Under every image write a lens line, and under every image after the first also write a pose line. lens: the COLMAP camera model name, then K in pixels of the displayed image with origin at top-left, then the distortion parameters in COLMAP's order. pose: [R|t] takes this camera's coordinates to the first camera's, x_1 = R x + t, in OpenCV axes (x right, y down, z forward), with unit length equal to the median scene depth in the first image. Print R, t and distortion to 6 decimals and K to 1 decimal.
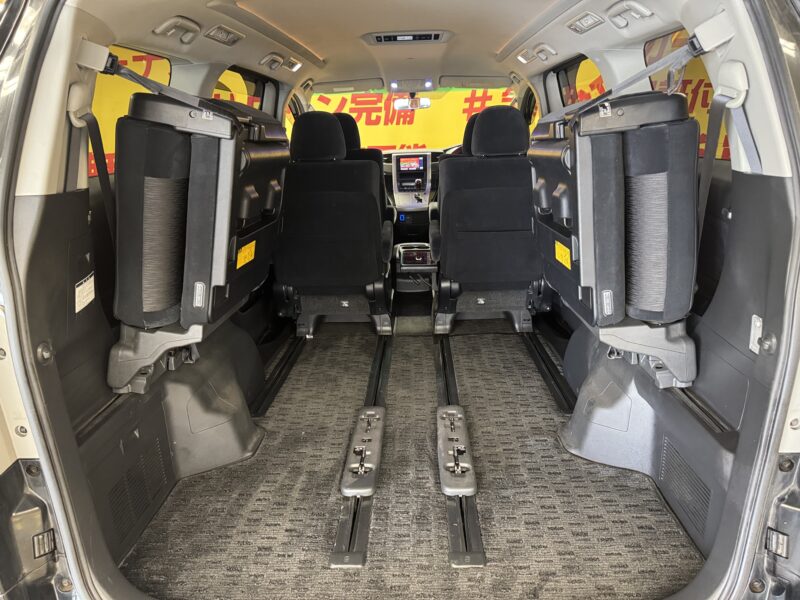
lens RADIAL K [[579.5, 0, 399.5], [0, 579.5, 305.9], [0, 0, 1]] dist [0.022911, -0.045816]
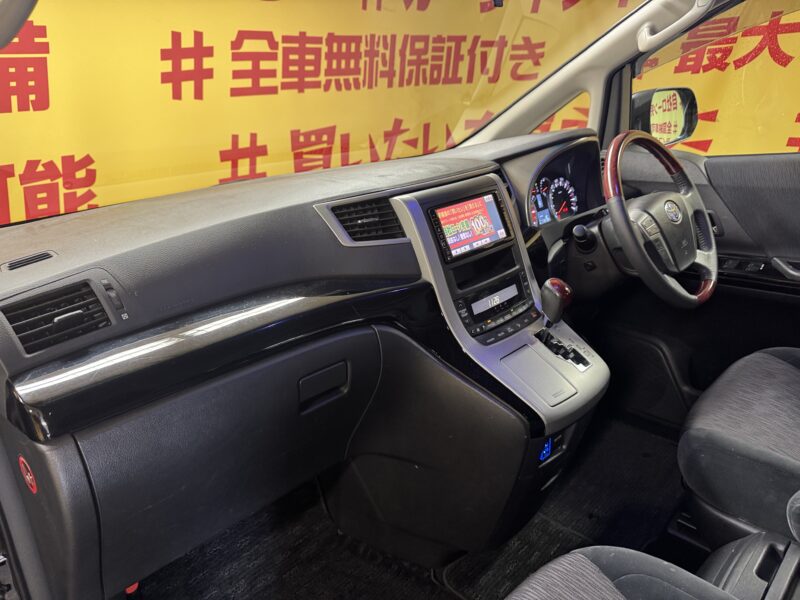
lens RADIAL K [[579.5, 0, 416.3], [0, 579.5, 293.1], [0, 0, 1]] dist [0.022911, -0.045816]
pose [[0.664338, -0.253392, 0.703169, -0.388149], [0.263949, 0.959701, 0.096462, -0.521046], [-0.699275, 0.121517, 0.704449, 1.772959]]
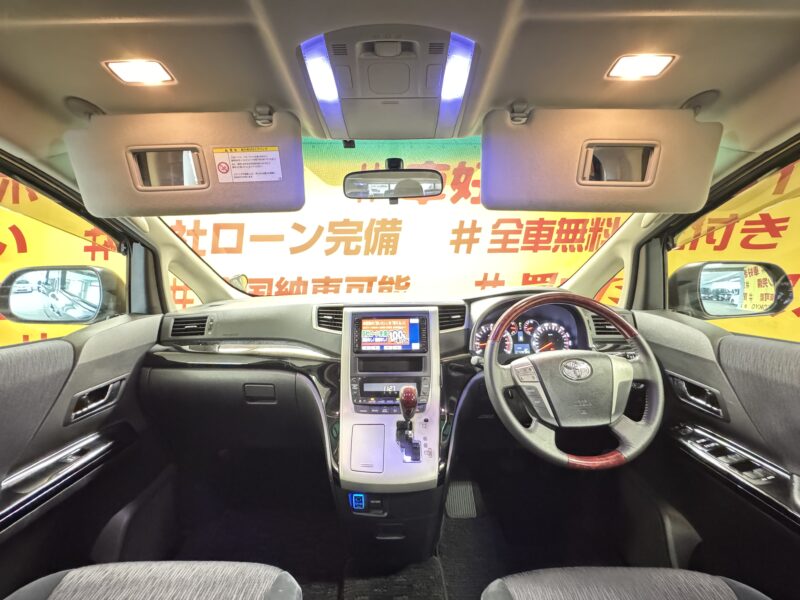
lens RADIAL K [[322.4, 0, 397.9], [0, 322.4, 298.6], [0, 0, 1]] dist [-0.006443, 0.001504]
pose [[0.999475, 0.015663, 0.028374, 0.040636], [-0.010043, 0.982051, -0.188347, -0.480012], [-0.030815, 0.187963, 0.981693, 1.642283]]
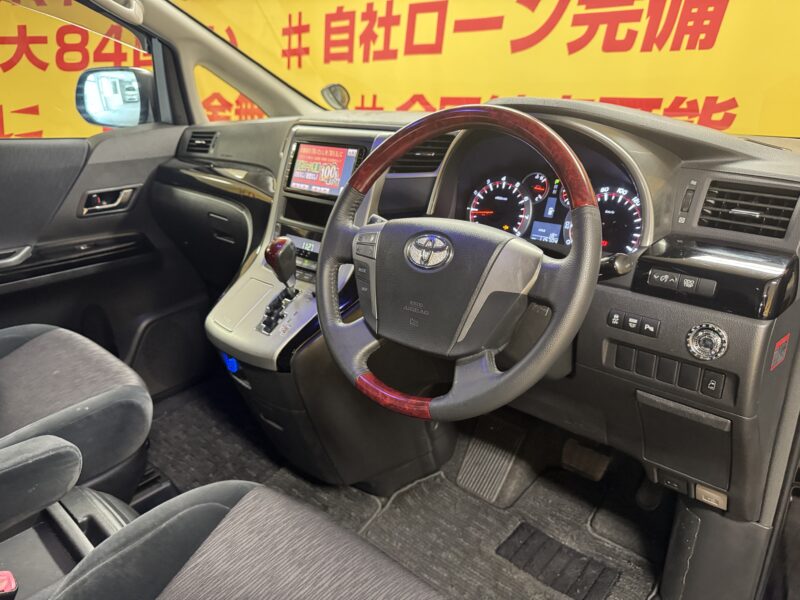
lens RADIAL K [[579.5, 0, 392.0], [0, 579.5, 301.2], [0, 0, 1]] dist [0.022911, -0.045816]
pose [[0.754115, 0.250774, -0.606979, 0.465112], [-0.204477, 0.967943, 0.145863, -0.489248], [0.624099, 0.014116, 0.781218, 1.716039]]
